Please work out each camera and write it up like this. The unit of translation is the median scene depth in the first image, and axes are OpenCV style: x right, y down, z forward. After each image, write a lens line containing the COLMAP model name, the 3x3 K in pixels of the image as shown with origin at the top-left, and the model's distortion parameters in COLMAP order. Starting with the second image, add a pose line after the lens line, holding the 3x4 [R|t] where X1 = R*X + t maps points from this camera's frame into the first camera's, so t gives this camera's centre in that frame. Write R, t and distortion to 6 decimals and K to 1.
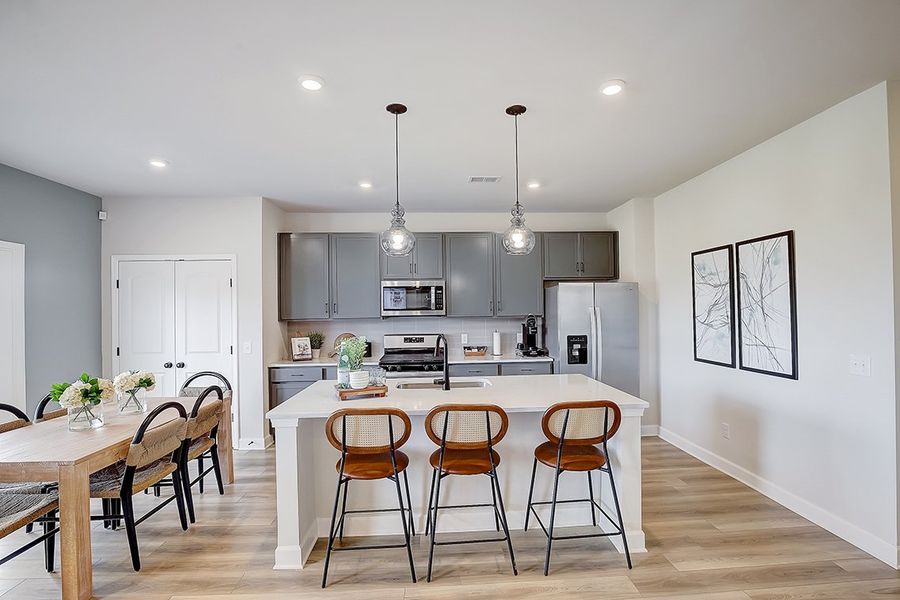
lens RADIAL K [[414.5, 0, 452.8], [0, 414.5, 305.9], [0, 0, 1]] dist [-0.044679, 0.010921]
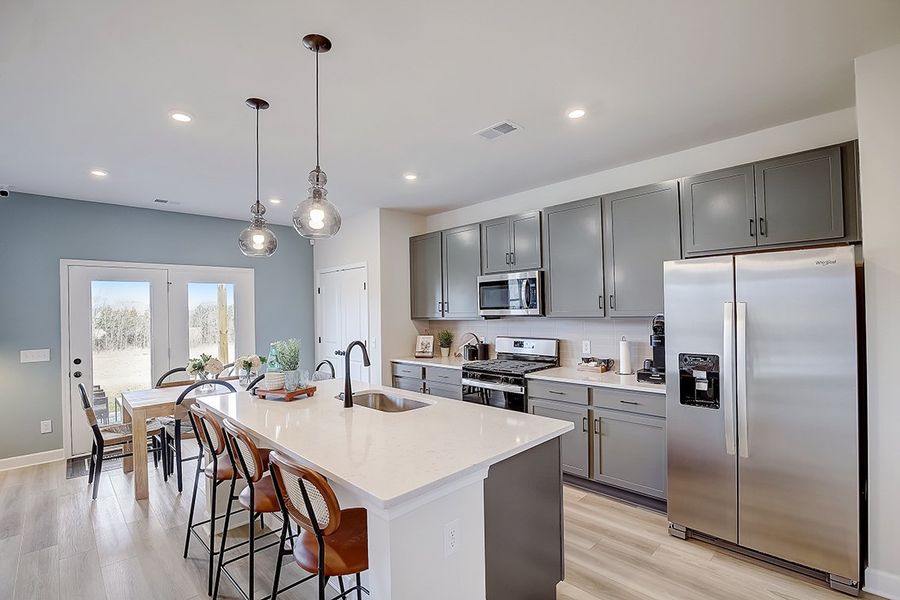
lens RADIAL K [[414.5, 0, 452.8], [0, 414.5, 305.9], [0, 0, 1]] dist [-0.044679, 0.010921]
pose [[0.664427, -0.007846, -0.747312, 0.728322], [0.018285, 0.999816, 0.005760, -0.003362], [0.747129, -0.017492, 0.664448, 0.583828]]
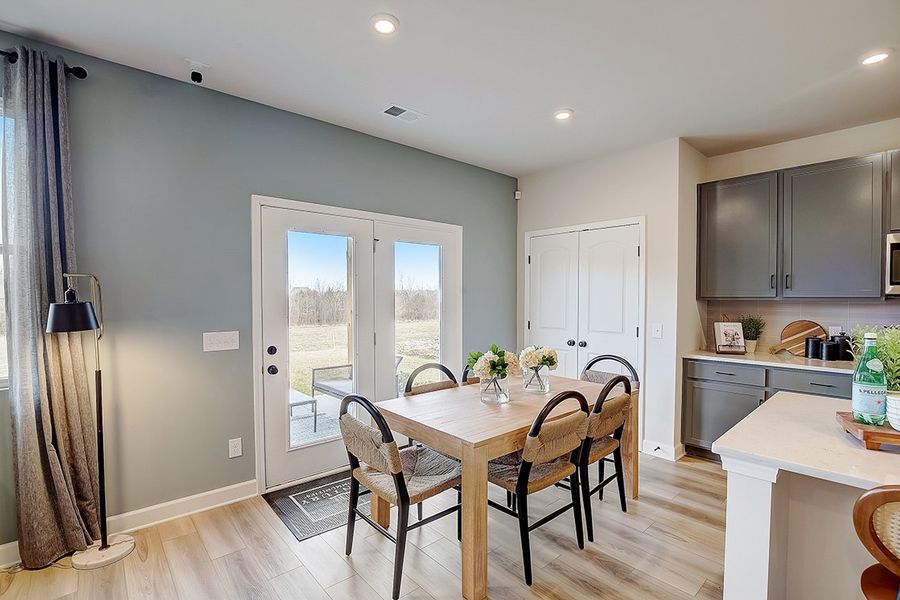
lens RADIAL K [[414.5, 0, 452.8], [0, 414.5, 305.9], [0, 0, 1]] dist [-0.044679, 0.010921]
pose [[0.625750, 0.031829, -0.779374, -0.181344], [-0.002456, 0.999243, 0.038835, 0.033112], [0.780019, -0.022387, 0.625355, 0.265323]]
